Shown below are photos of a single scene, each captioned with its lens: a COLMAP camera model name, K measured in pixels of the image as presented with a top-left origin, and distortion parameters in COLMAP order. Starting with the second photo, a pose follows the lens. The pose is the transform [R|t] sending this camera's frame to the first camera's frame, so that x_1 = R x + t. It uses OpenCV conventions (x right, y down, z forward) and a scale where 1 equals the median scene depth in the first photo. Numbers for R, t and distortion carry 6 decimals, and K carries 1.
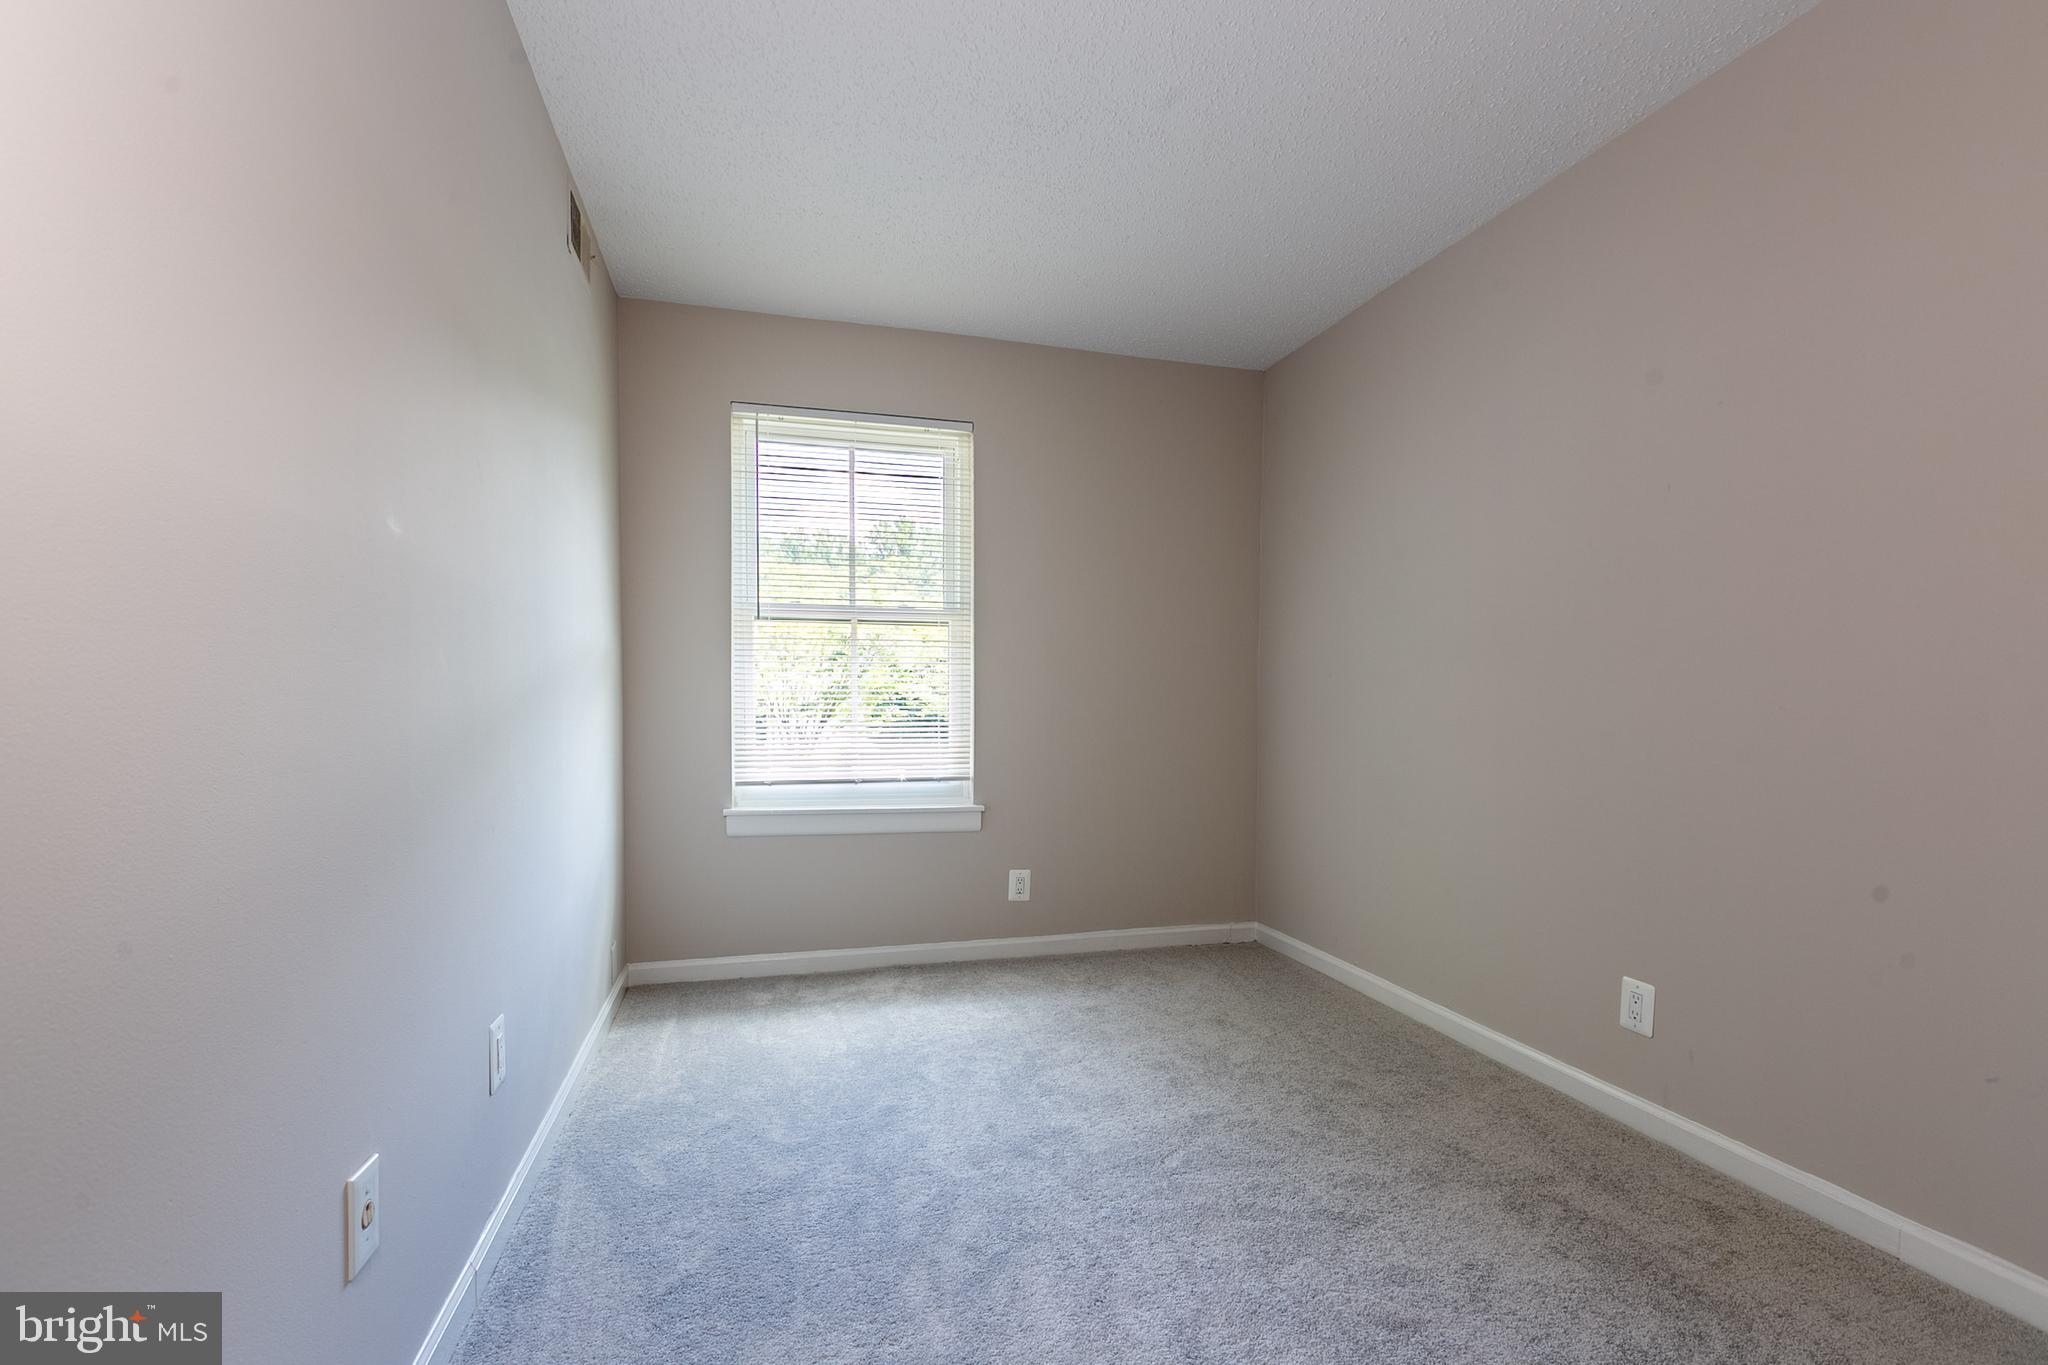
lens RADIAL K [[954.3, 0, 1030.9], [0, 954.3, 749.2], [0, 0, 1]] dist [-0.000137, -0.000175]
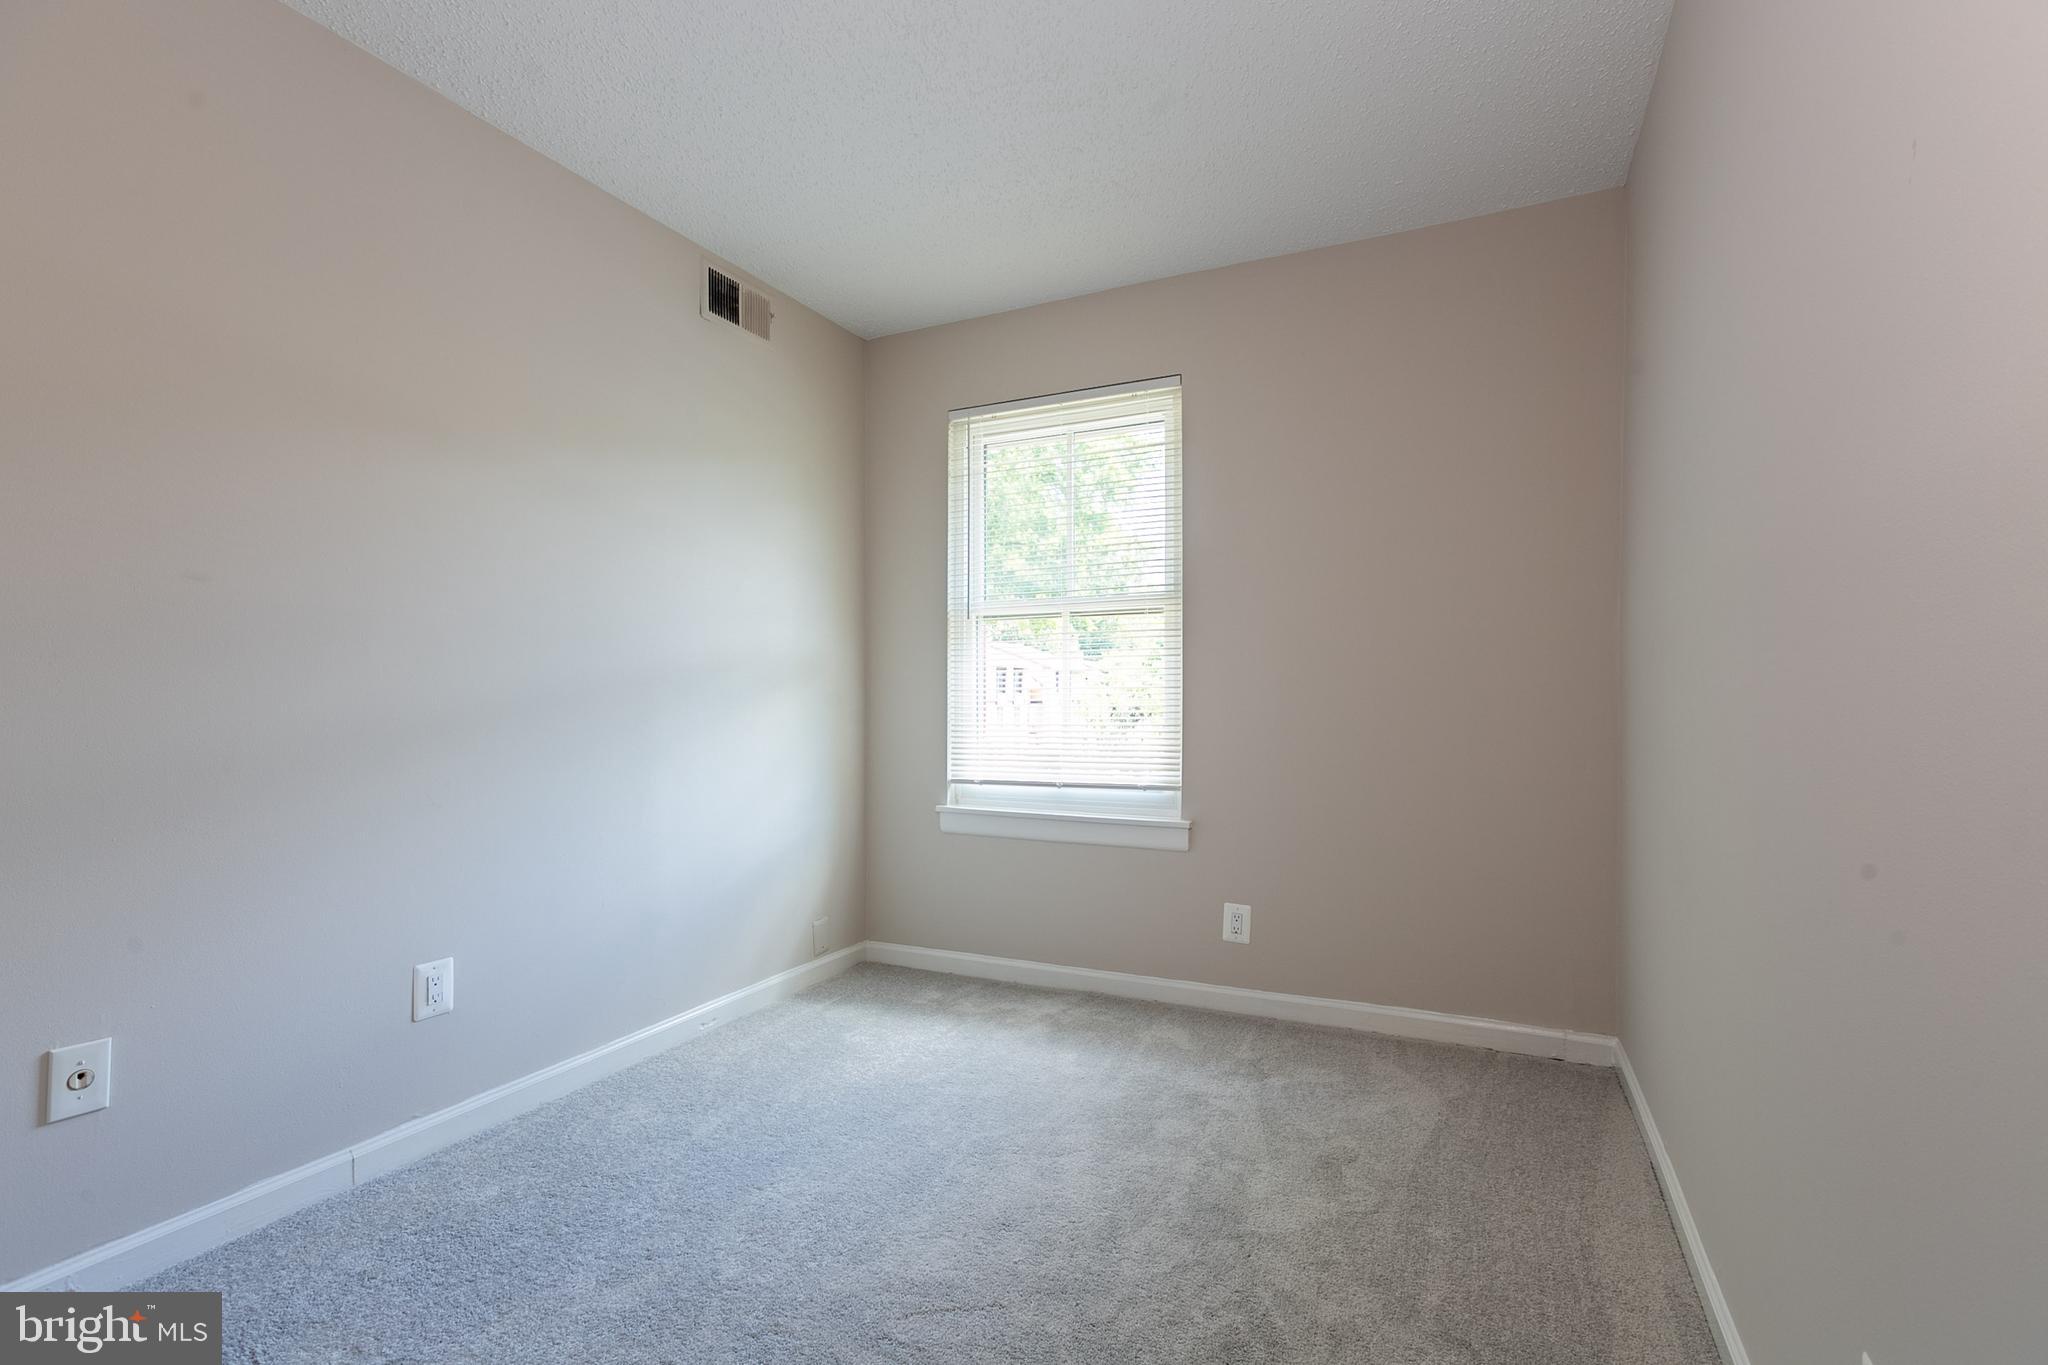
lens RADIAL K [[939.7, 0, 1028.8], [0, 939.7, 714.0], [0, 0, 1]] dist [0.003445, -0.000025]
pose [[0.748896, 0.001649, -0.662686, 0.410460], [-0.024862, 0.999363, -0.025610, -0.011512], [0.662221, 0.035655, 0.748459, 0.293081]]
